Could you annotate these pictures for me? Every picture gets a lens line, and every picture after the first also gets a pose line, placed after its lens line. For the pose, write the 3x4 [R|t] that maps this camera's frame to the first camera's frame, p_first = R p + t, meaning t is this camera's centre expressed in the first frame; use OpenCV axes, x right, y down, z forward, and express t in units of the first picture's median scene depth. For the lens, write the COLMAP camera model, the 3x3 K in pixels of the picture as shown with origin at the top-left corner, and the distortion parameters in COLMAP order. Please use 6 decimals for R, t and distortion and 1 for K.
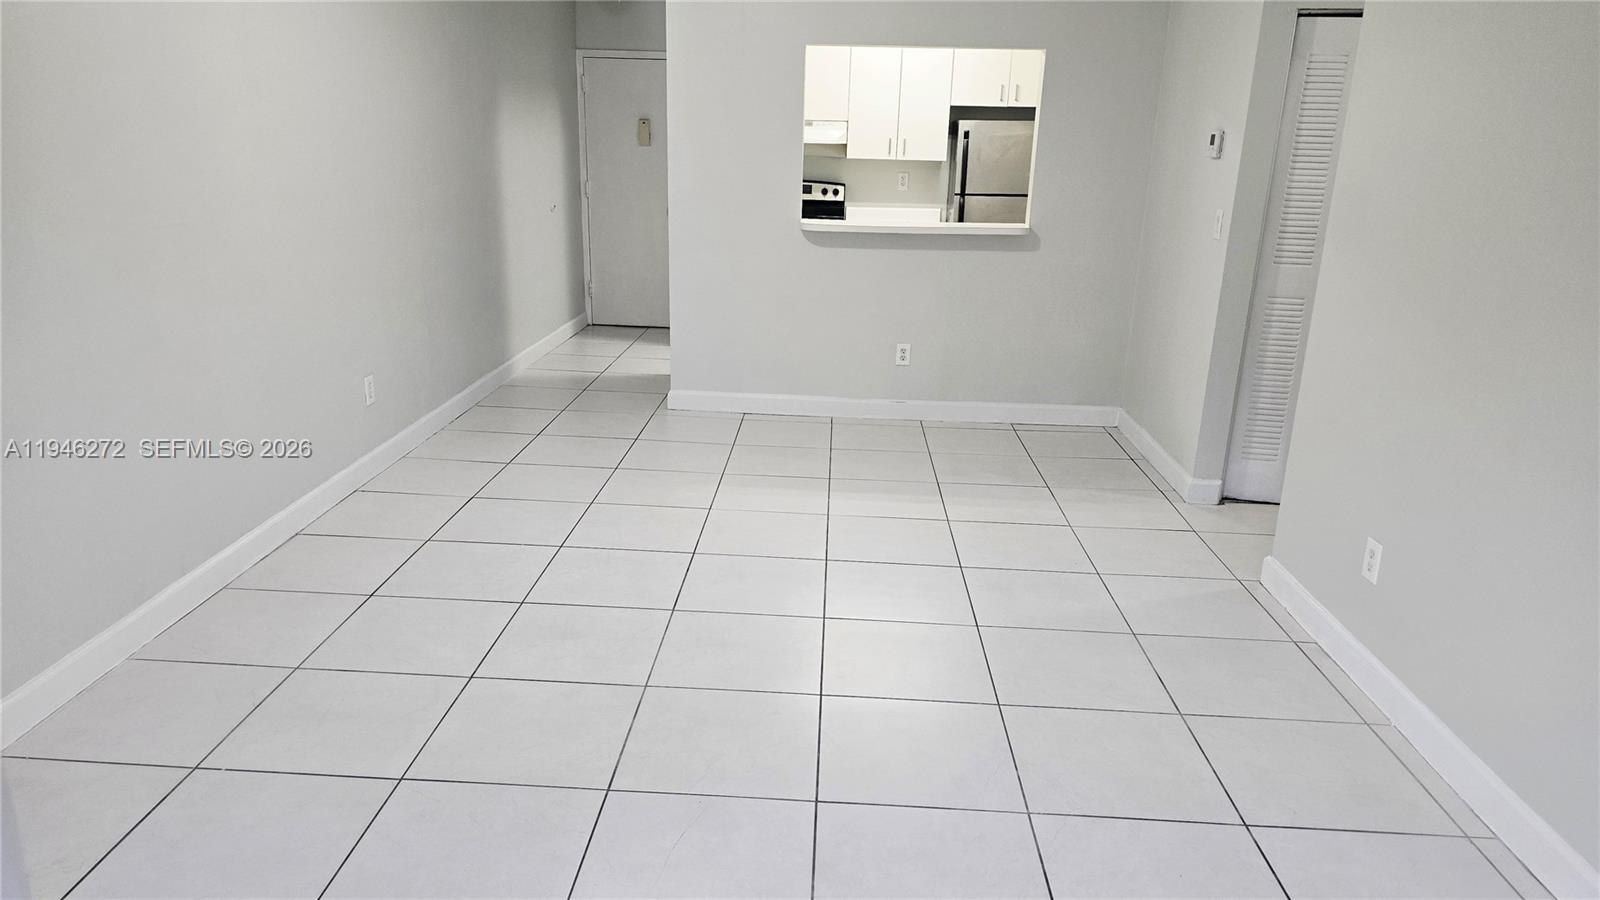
lens RADIAL K [[1049.3, 0, 786.7], [0, 1049.3, 466.7], [0, 0, 1]] dist [0.008487, 0.000186]
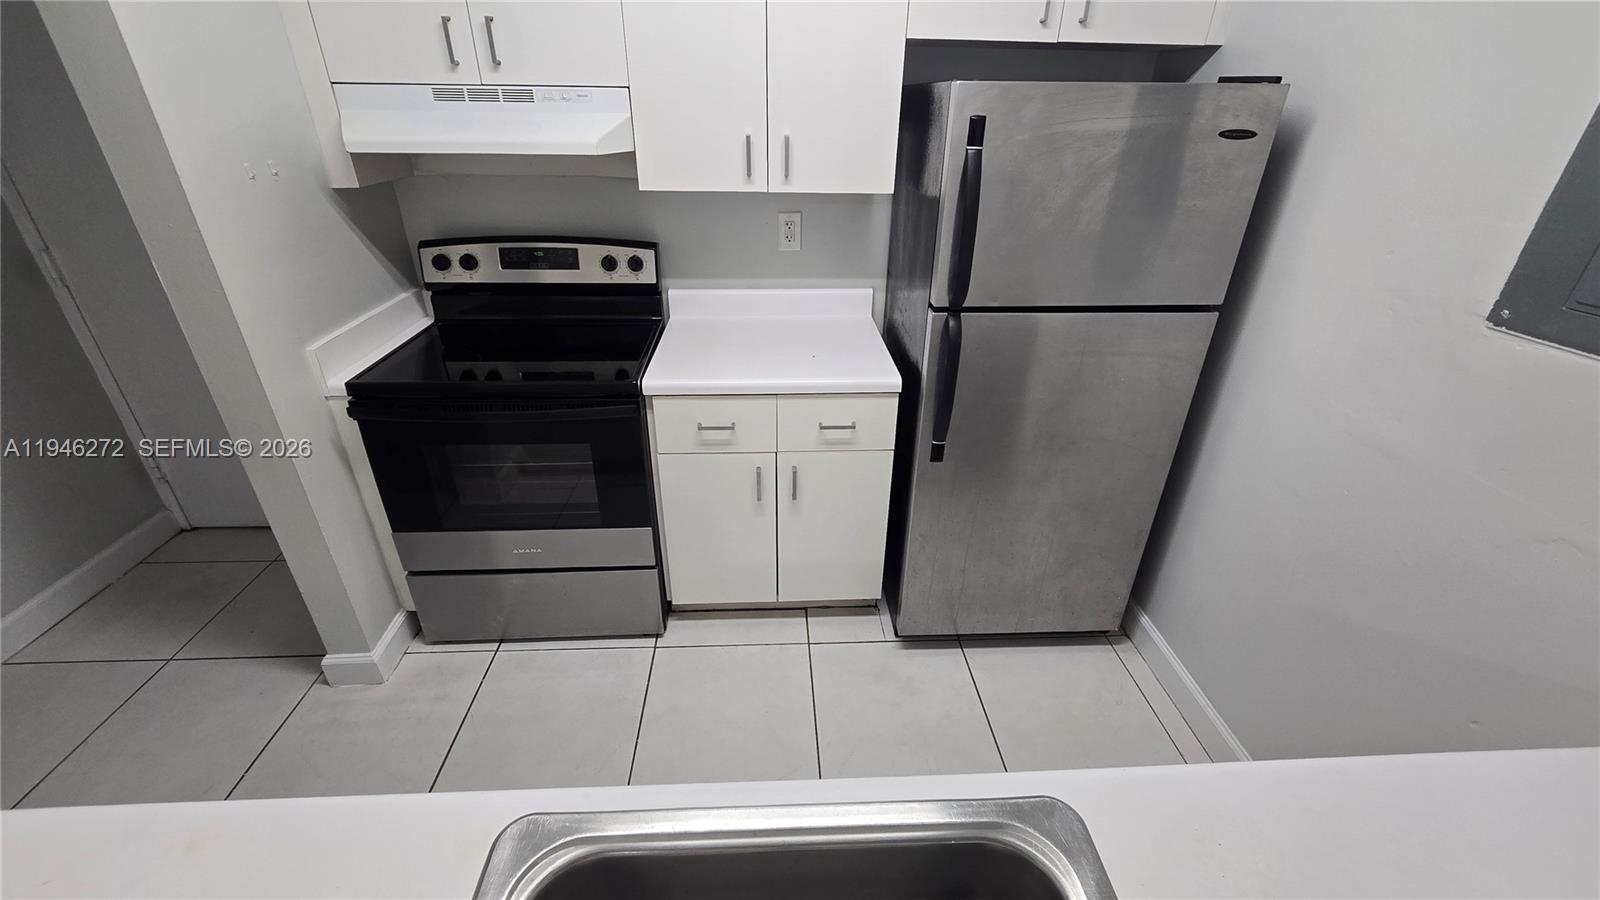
lens RADIAL K [[650.0, 0, 807.5], [0, 650.0, 453.0], [0, 0, 1]] dist [-0.012714, -0.000268]
pose [[0.993546, -0.055137, 0.099128, 0.096607], [0.035951, 0.981922, 0.185839, -0.259475], [-0.107582, -0.181076, 0.977567, 0.800840]]
